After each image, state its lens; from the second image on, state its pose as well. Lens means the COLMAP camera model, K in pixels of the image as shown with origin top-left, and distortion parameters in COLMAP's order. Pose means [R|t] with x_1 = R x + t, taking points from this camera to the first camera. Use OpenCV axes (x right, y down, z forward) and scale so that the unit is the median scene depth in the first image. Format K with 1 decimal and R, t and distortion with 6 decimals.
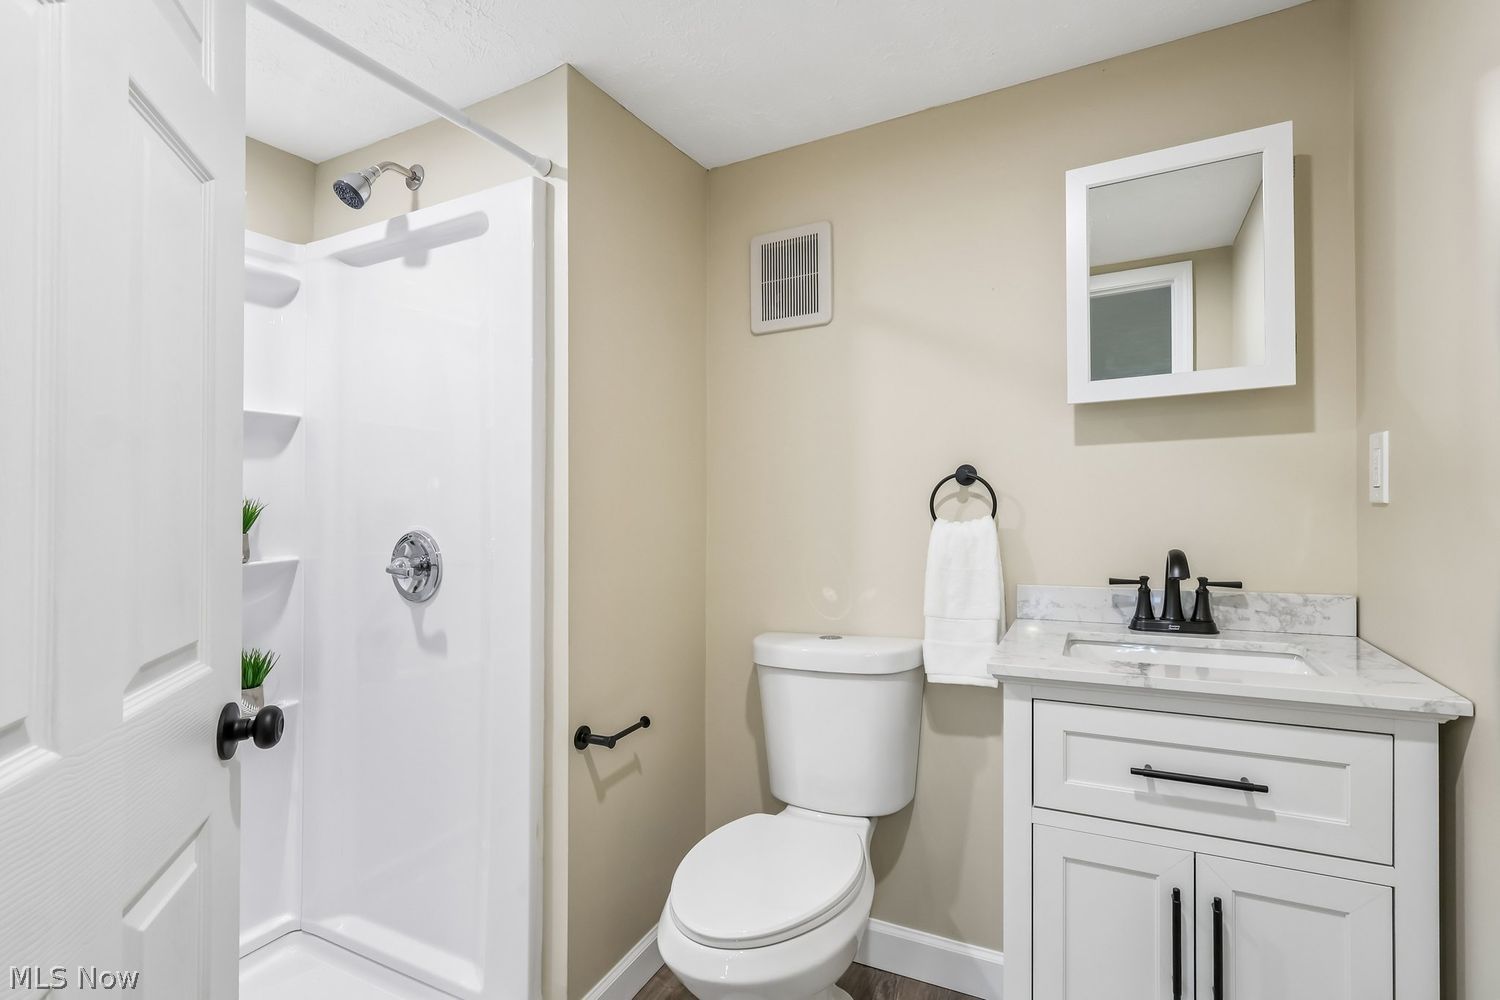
lens RADIAL K [[701.5, 0, 747.6], [0, 701.5, 503.0], [0, 0, 1]] dist [-0.001185, 0.002295]
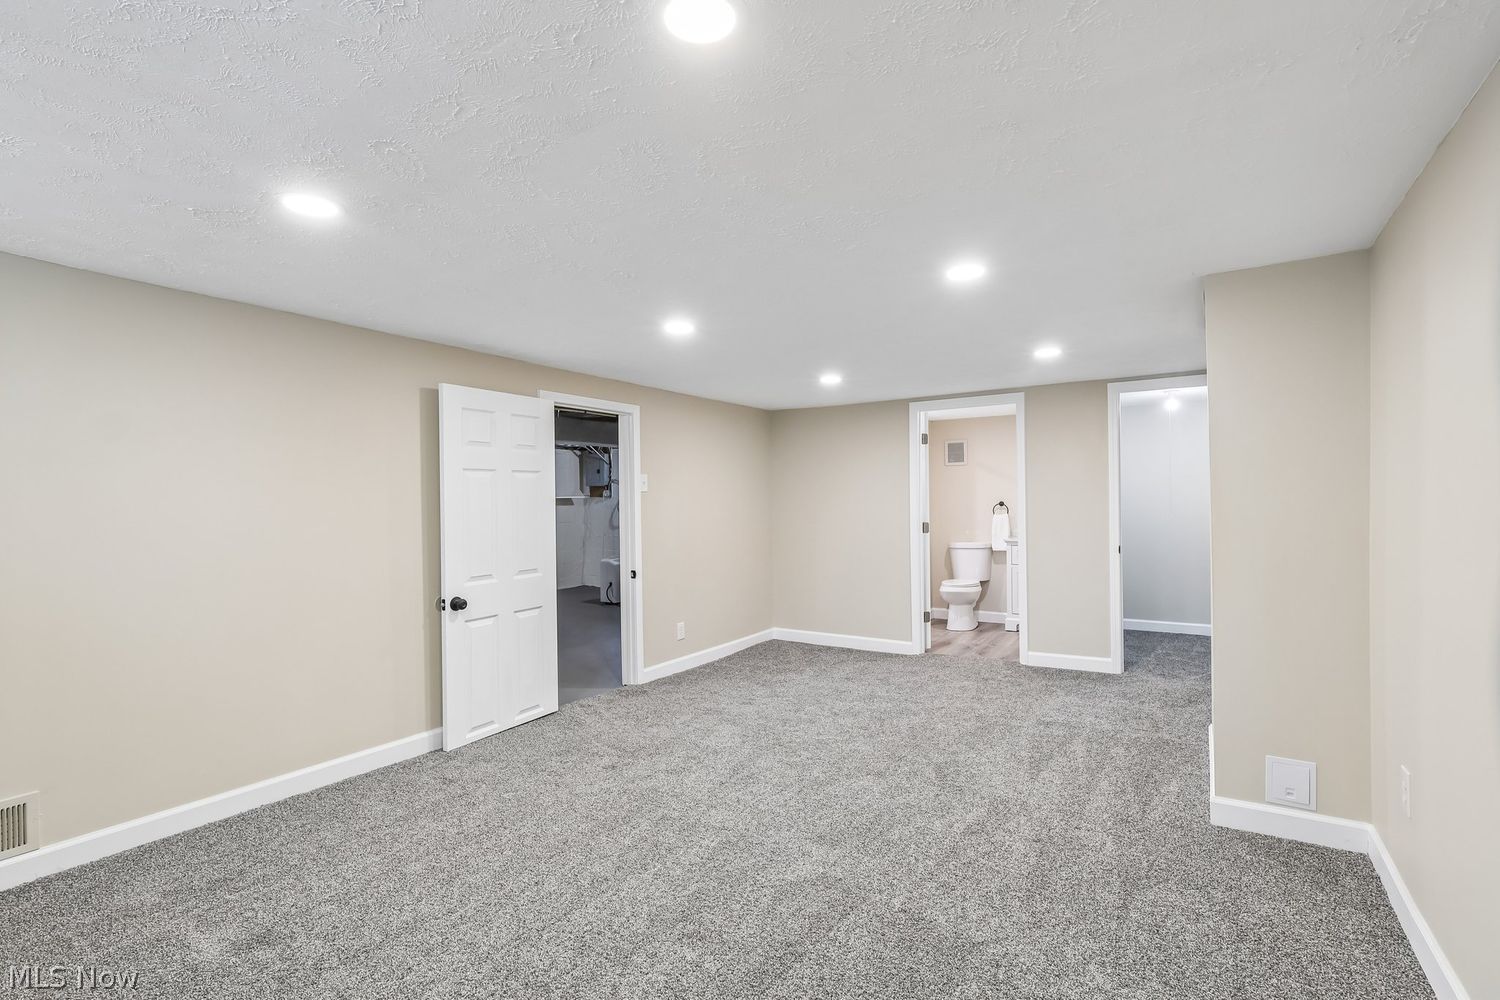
lens RADIAL K [[701.5, 0, 741.4], [0, 701.5, 500.8], [0, 0, 1]] dist [-0.001185, 0.002295]
pose [[0.995111, 0.002516, -0.098729, -0.911190], [-0.002607, 0.999996, -0.000793, -0.054758], [0.098727, 0.001046, 0.995114, -3.692397]]
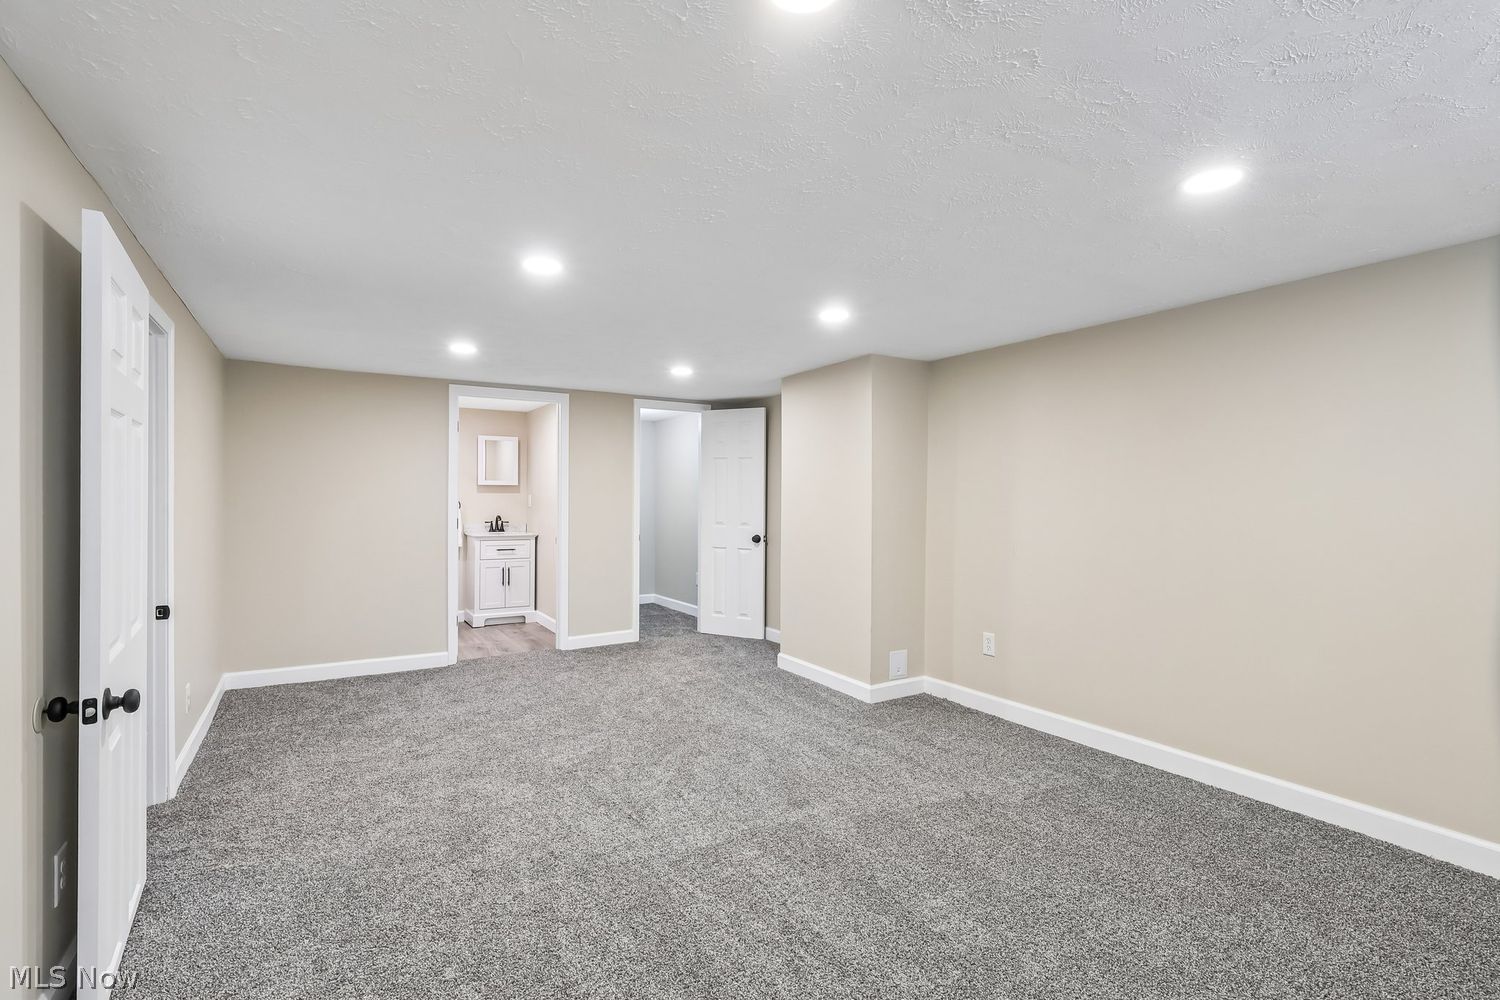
lens RADIAL K [[701.5, 0, 750.6], [0, 701.5, 496.3], [0, 0, 1]] dist [-0.001185, 0.002295]
pose [[0.510219, 0.019277, 0.859828, -2.528579], [-0.013799, 0.999804, -0.014226, -0.020801], [-0.859934, -0.004607, 0.510385, -2.829188]]
